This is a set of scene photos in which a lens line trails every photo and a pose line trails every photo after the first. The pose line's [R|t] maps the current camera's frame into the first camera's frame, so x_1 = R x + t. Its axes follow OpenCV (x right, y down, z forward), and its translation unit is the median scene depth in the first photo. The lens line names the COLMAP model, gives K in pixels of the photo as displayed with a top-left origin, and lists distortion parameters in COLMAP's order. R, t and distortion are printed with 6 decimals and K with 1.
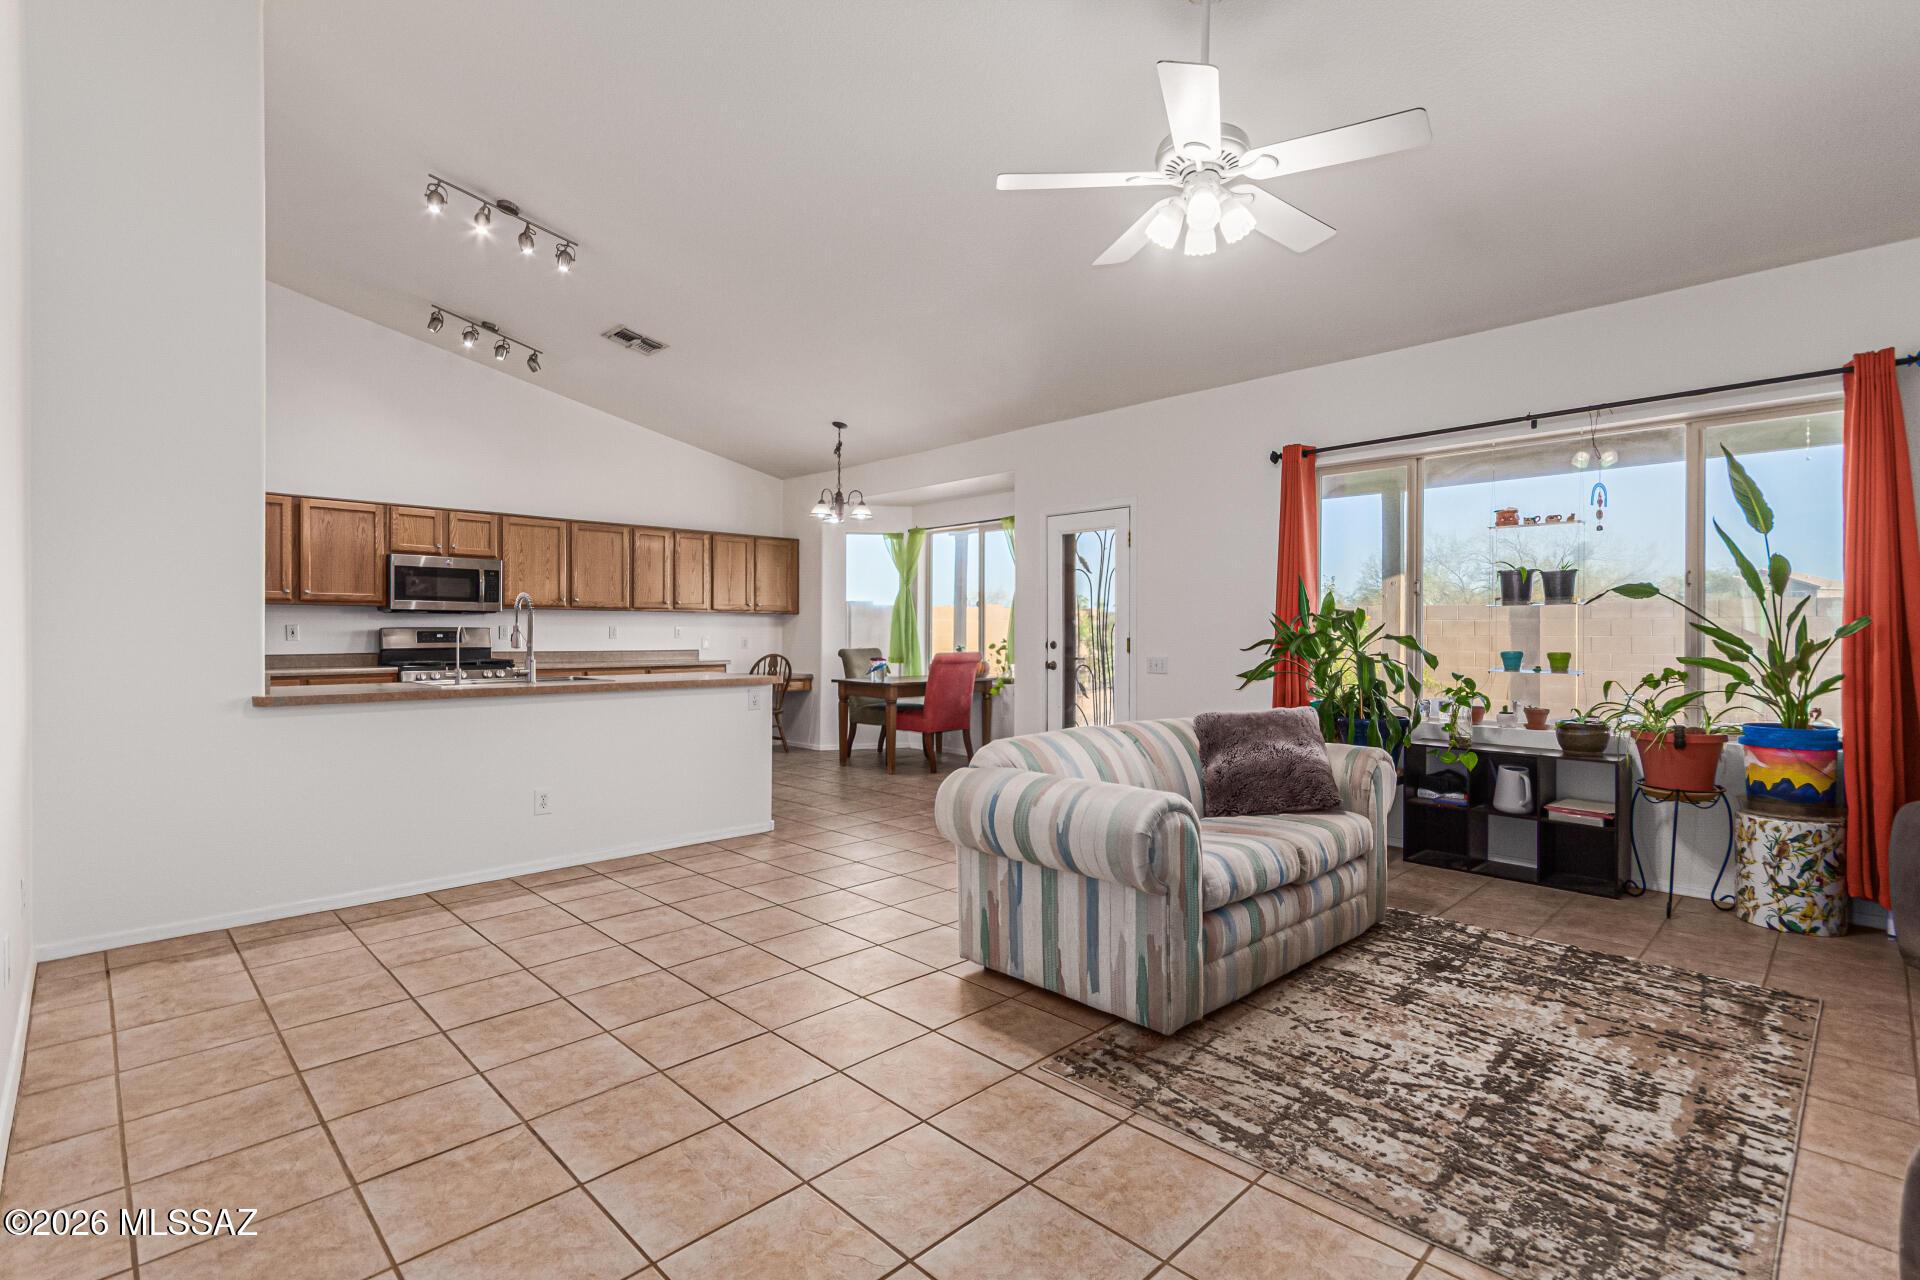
lens RADIAL K [[892.4, 0, 974.7], [0, 892.4, 634.6], [0, 0, 1]] dist [0.002707, -0.000959]
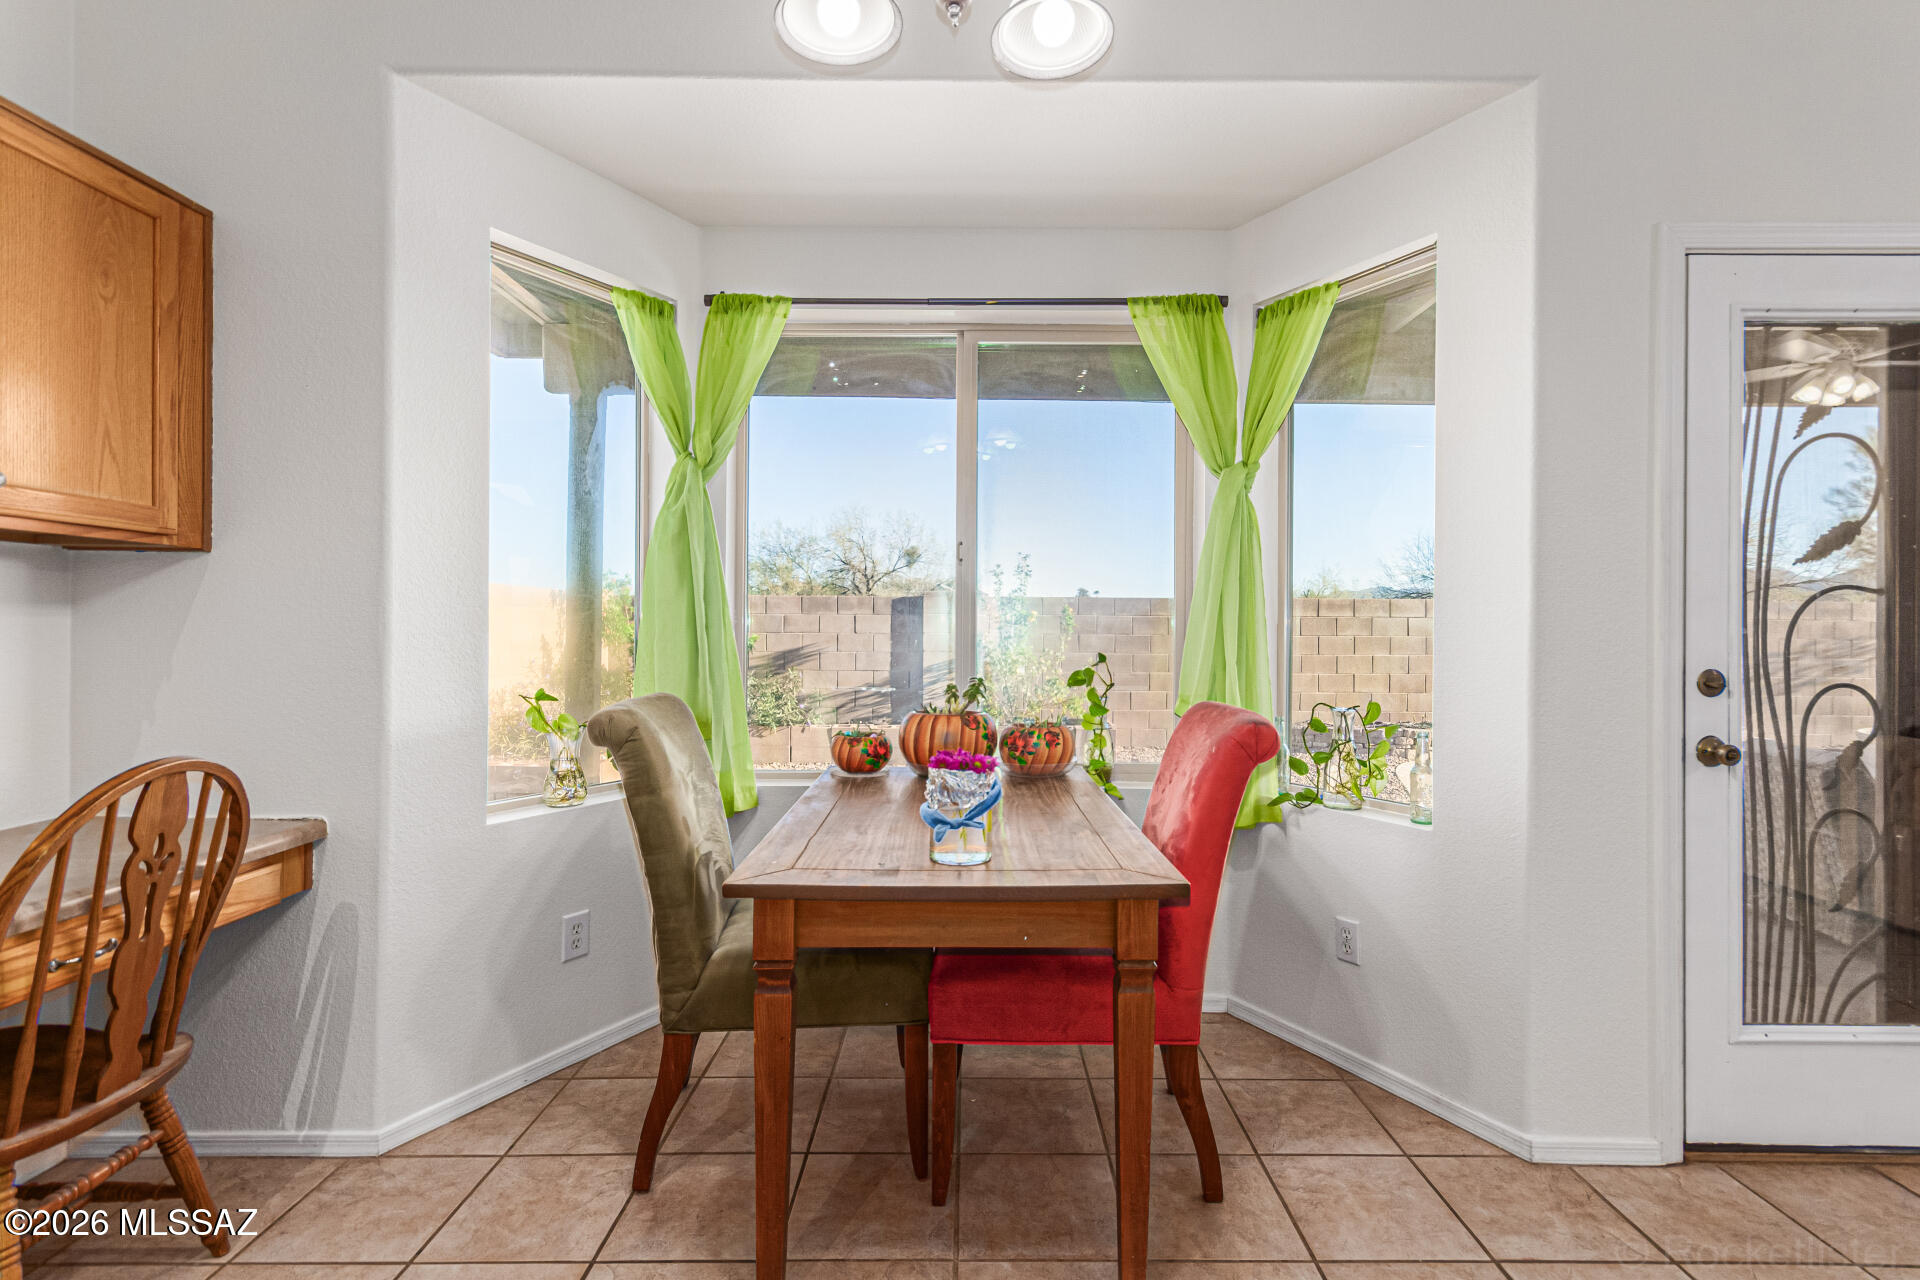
lens RADIAL K [[892.4, 0, 974.7], [0, 892.4, 634.6], [0, 0, 1]] dist [0.002707, -0.000959]
pose [[0.706430, -0.004626, 0.707768, -0.225087], [-0.002495, 0.999956, 0.009026, -0.005124], [-0.707778, -0.008142, 0.706388, 0.722421]]
